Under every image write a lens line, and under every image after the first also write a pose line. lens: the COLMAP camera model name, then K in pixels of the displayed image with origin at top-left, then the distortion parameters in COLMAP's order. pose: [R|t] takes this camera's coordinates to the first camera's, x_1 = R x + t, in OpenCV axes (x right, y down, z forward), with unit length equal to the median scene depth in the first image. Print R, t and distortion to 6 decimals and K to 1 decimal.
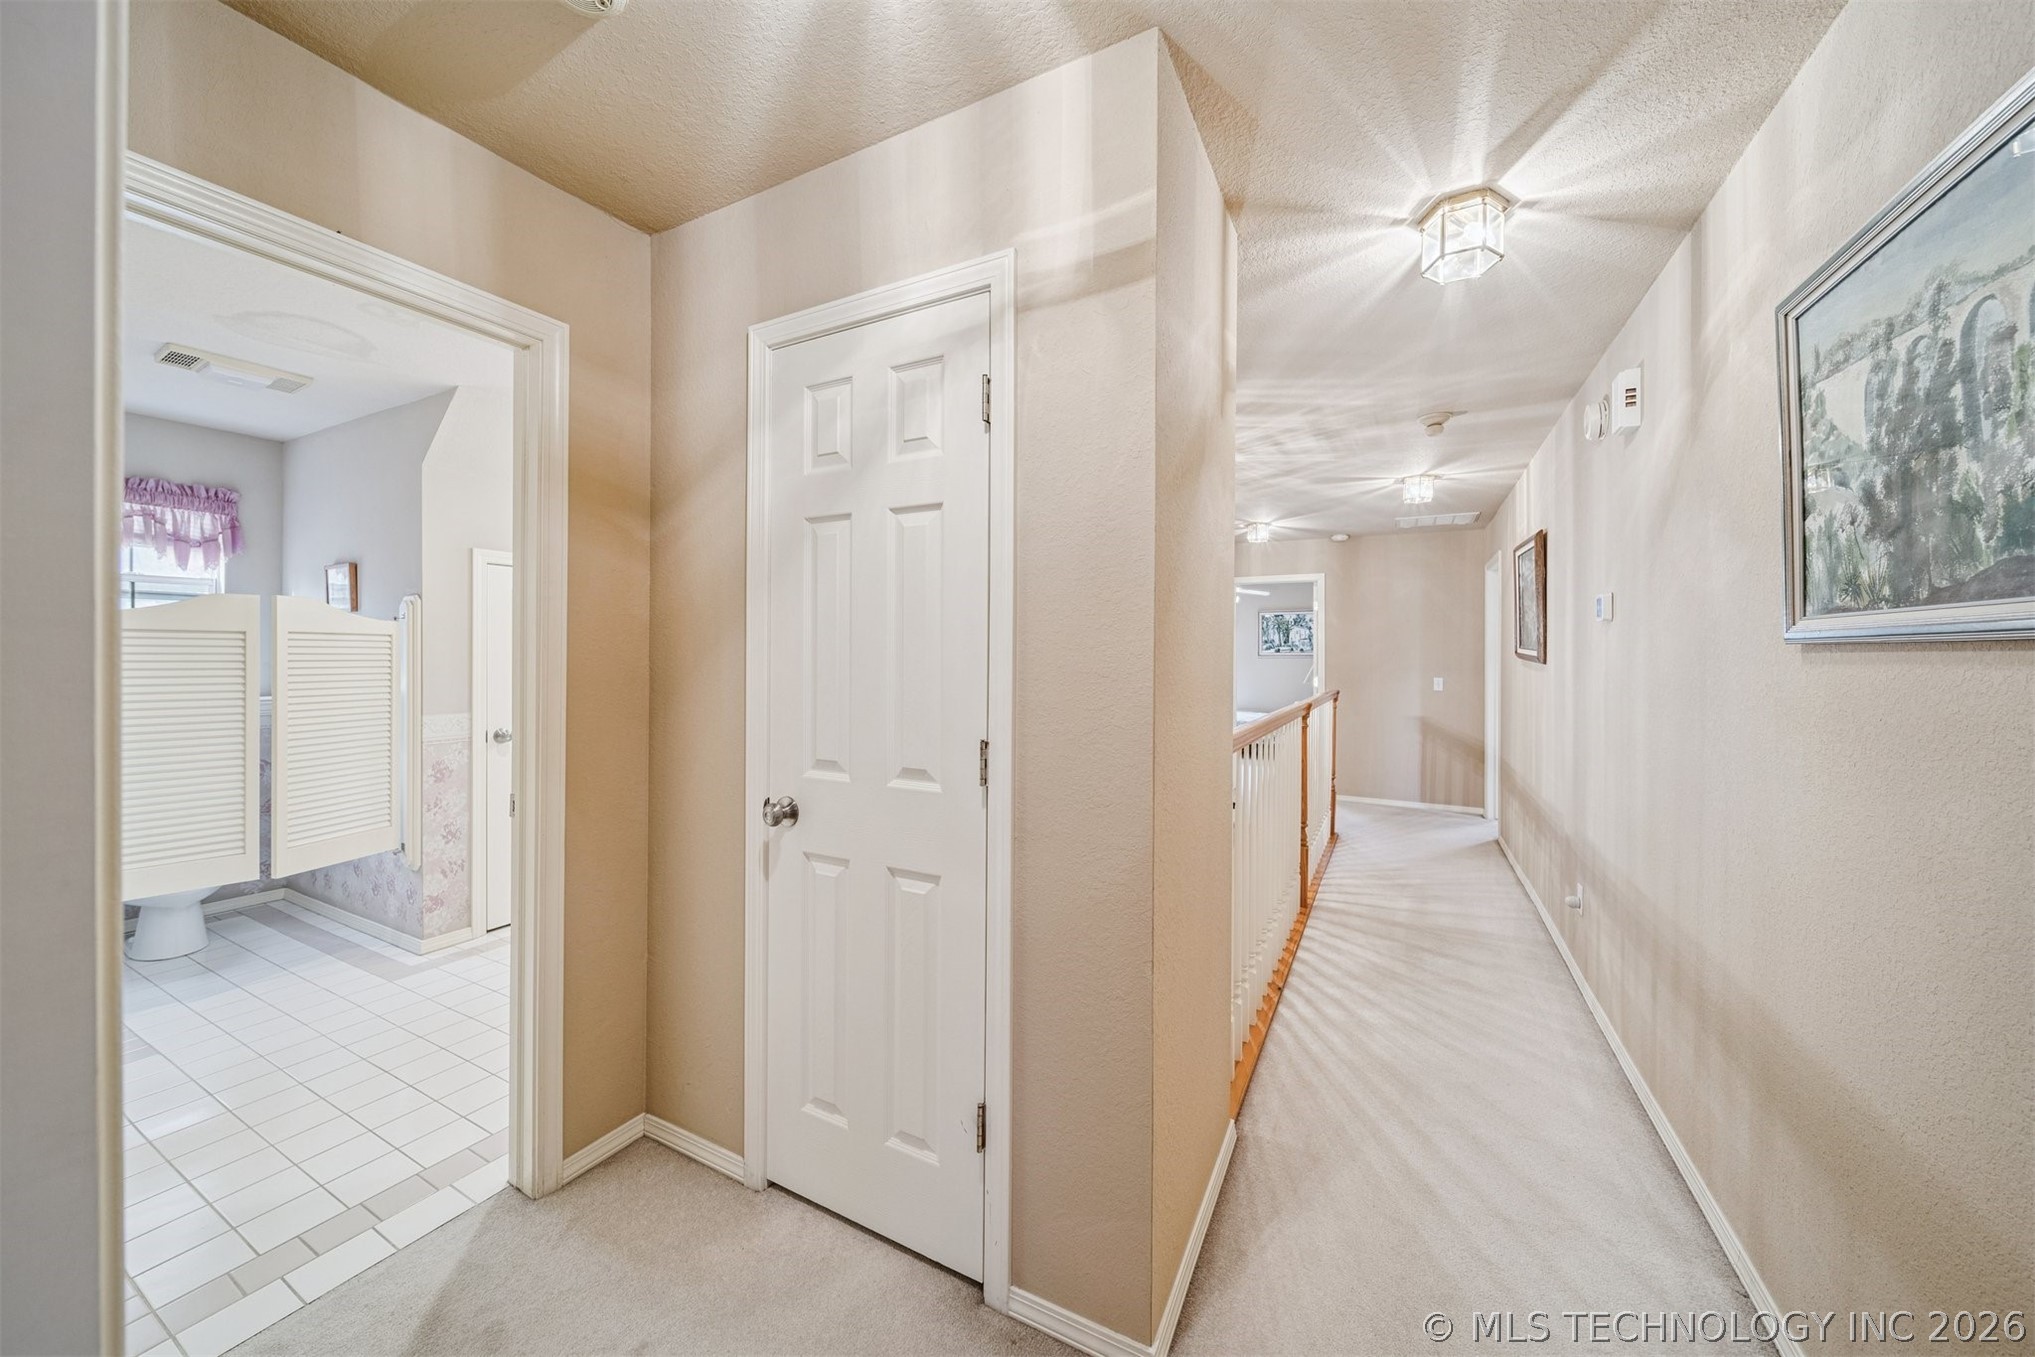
lens RADIAL K [[715.5, 0, 1005.6], [0, 715.5, 661.3], [0, 0, 1]] dist [-0.000900, -0.000641]
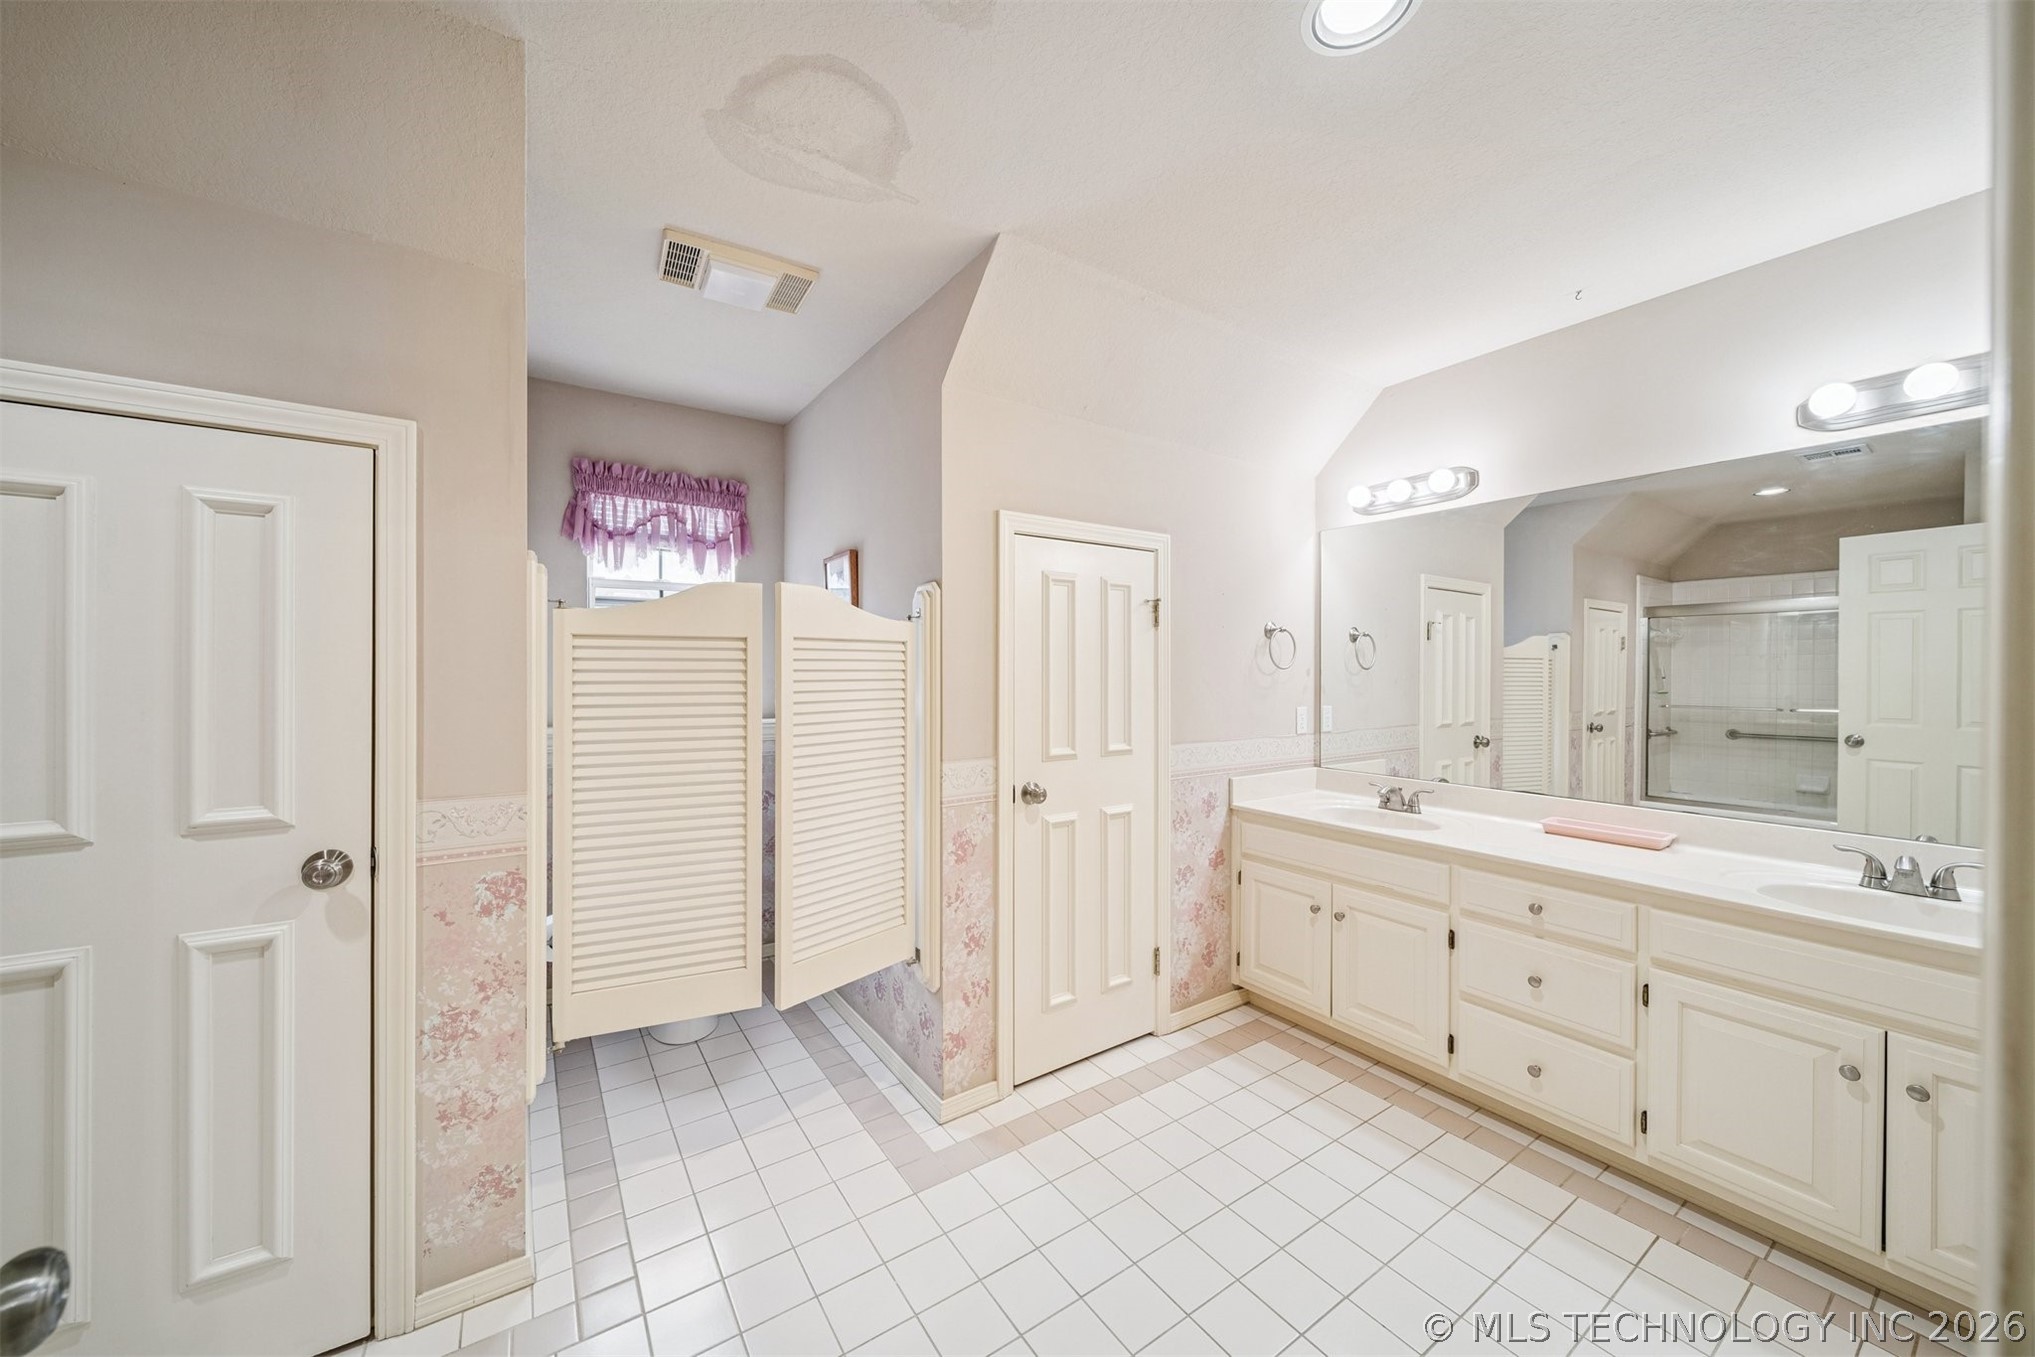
lens RADIAL K [[715.5, 0, 1018.7], [0, 715.5, 678.6], [0, 0, 1]] dist [-0.000900, -0.000641]
pose [[0.891934, 0.005931, -0.452127, -0.429517], [-0.002966, 0.999969, 0.007266, -0.006966], [0.452156, -0.005140, 0.891924, 0.416712]]
